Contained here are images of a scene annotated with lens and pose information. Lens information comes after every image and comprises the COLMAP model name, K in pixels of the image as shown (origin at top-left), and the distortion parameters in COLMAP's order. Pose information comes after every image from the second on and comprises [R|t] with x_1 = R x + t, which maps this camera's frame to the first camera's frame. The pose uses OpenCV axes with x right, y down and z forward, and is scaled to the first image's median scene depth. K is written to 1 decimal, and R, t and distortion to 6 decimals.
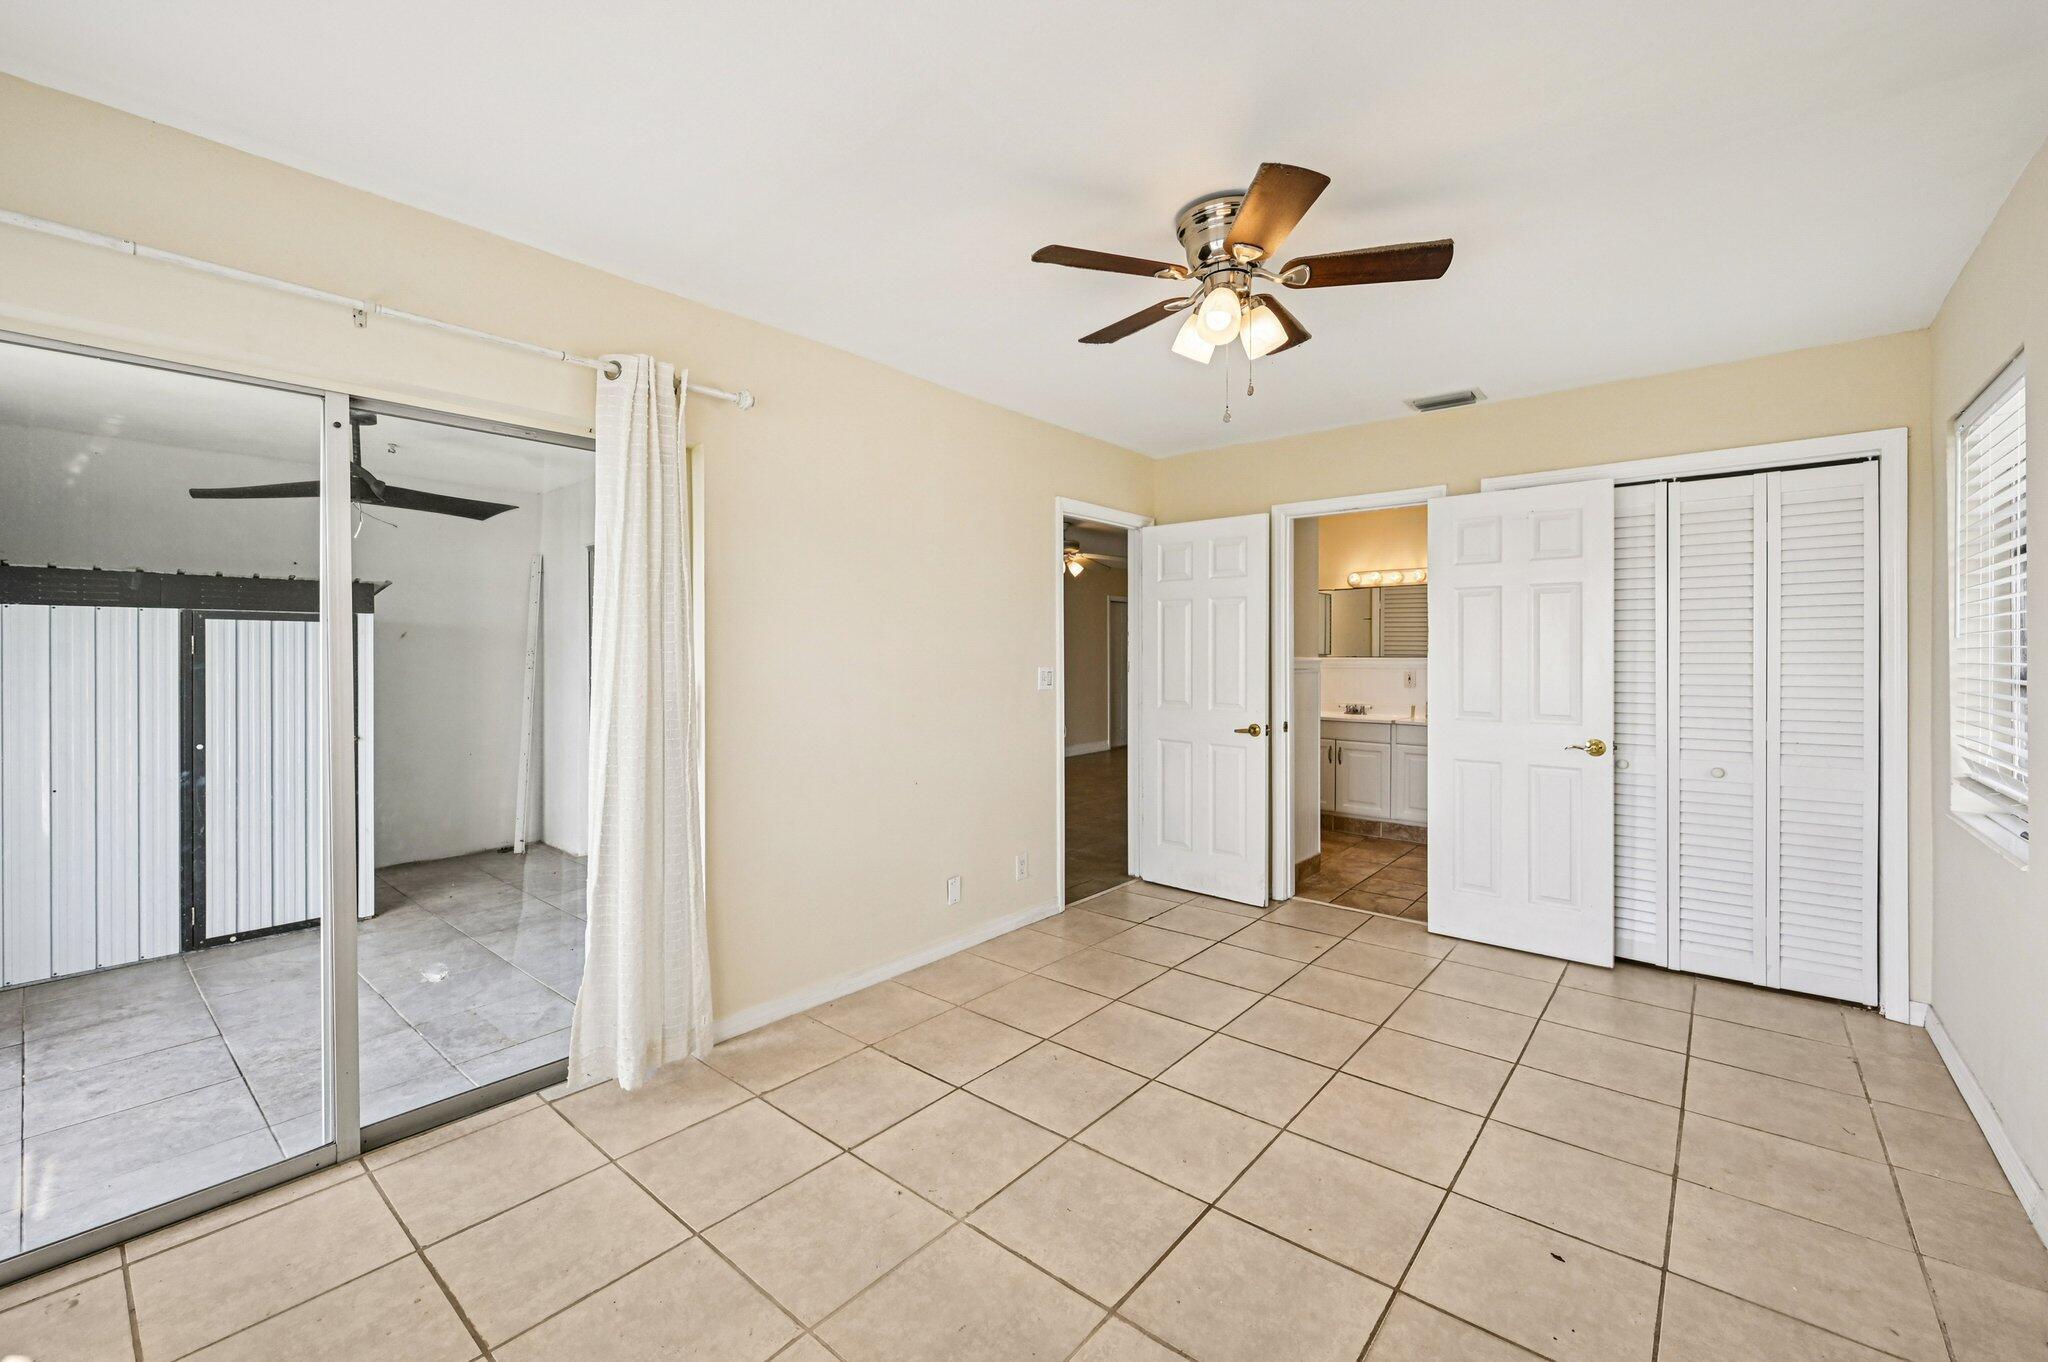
lens RADIAL K [[830.1, 0, 1016.1], [0, 830.1, 659.5], [0, 0, 1]] dist [-0.003177, 0.000101]
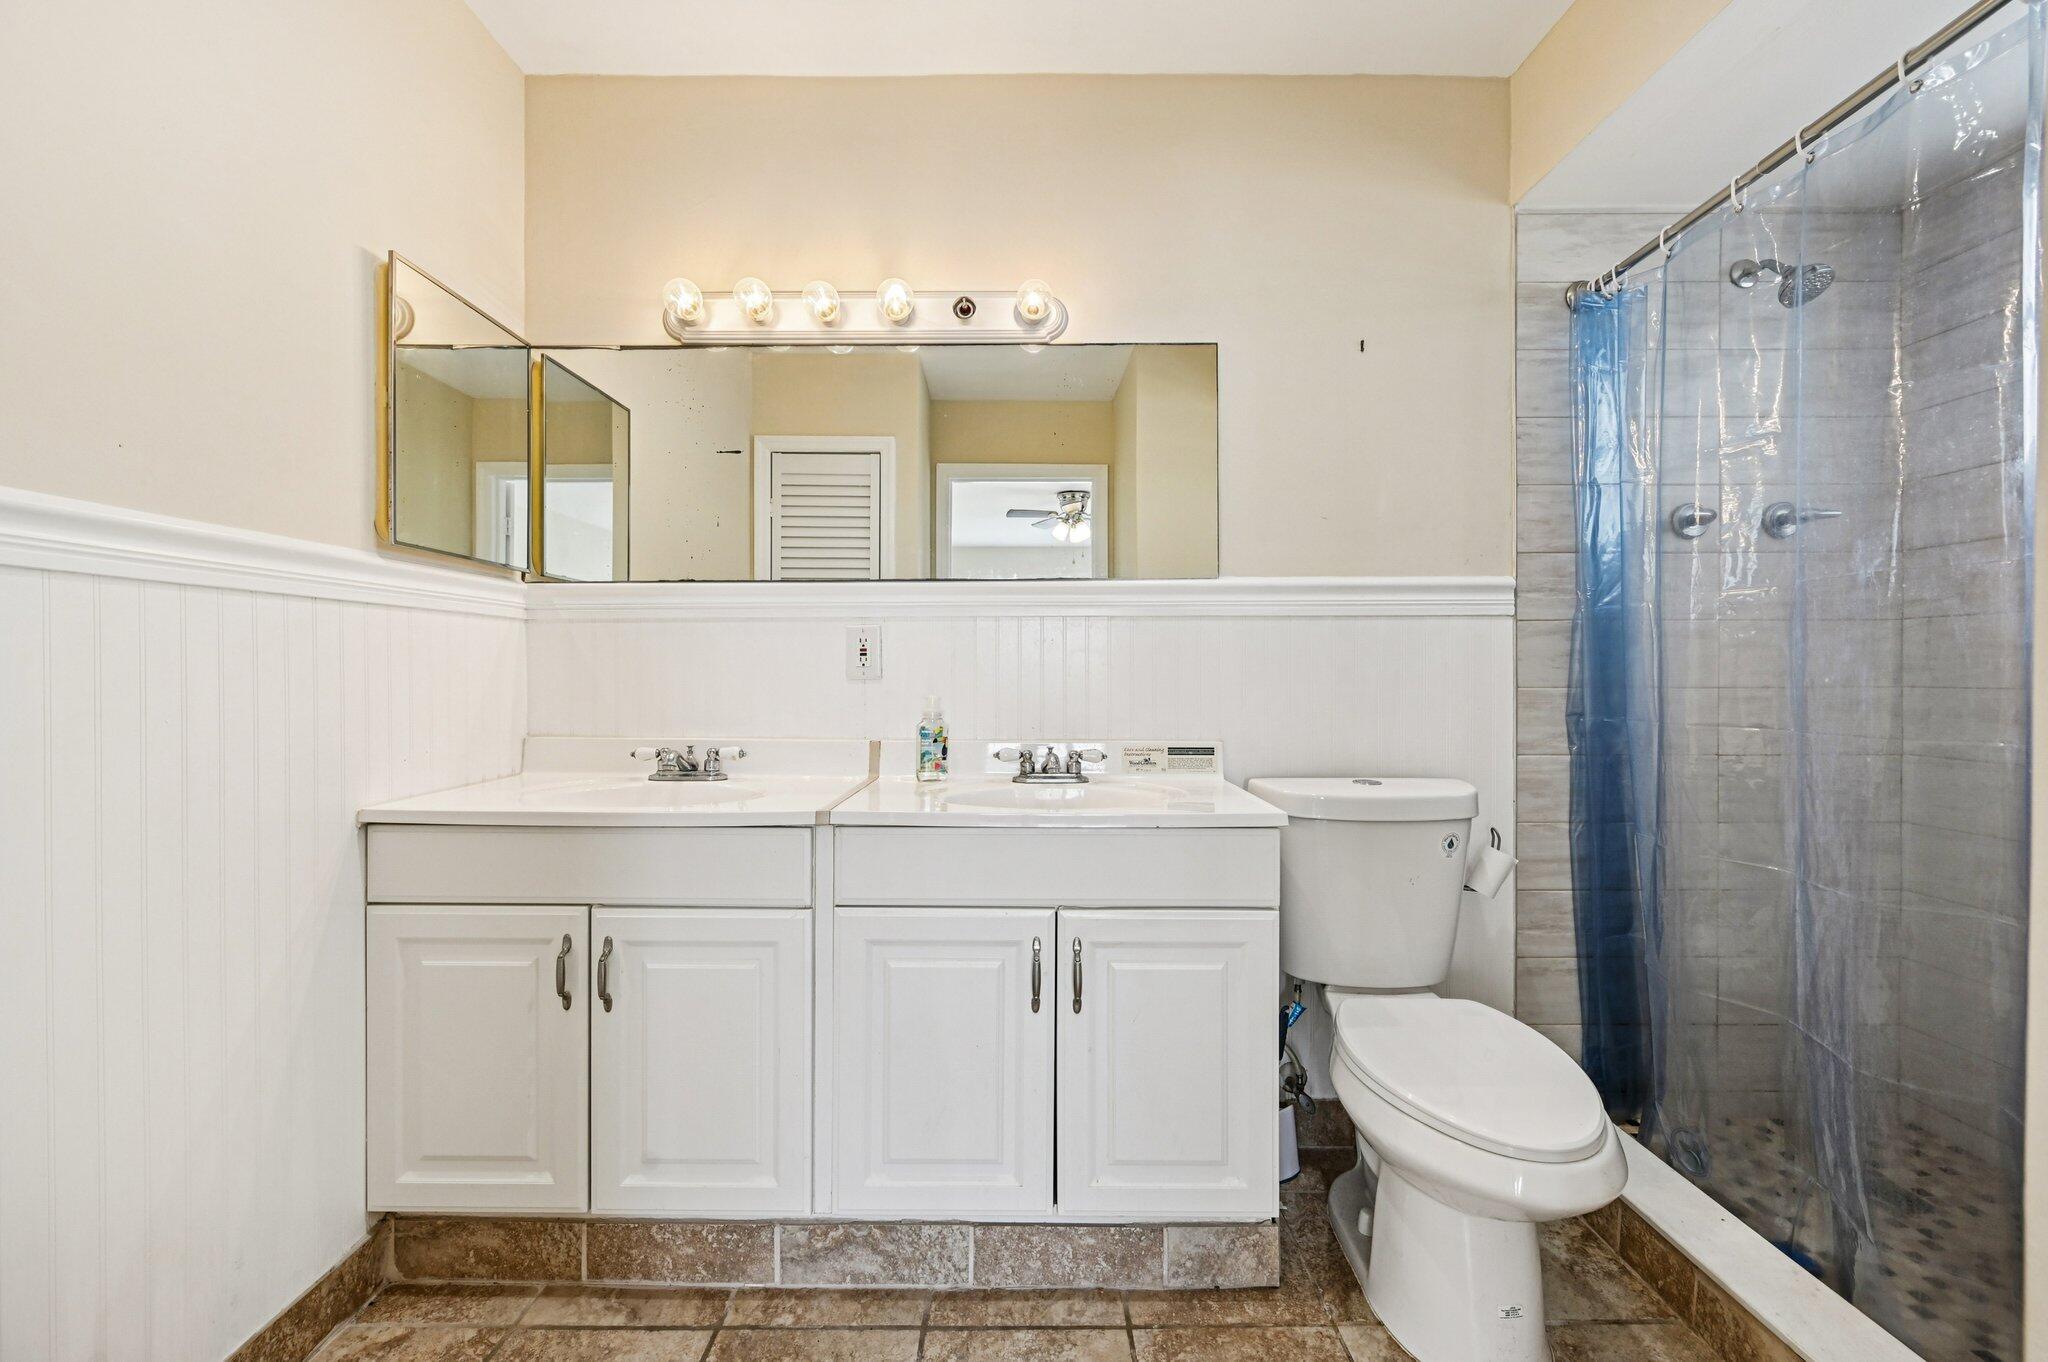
lens RADIAL K [[830.1, 0, 1028.7], [0, 830.1, 679.8], [0, 0, 1]] dist [-0.003177, 0.000101]
pose [[0.764083, 0.001117, 0.645116, 0.317310], [0.007134, 0.999923, -0.010181, 0.035869], [-0.645078, 0.012381, 0.764016, 0.713745]]
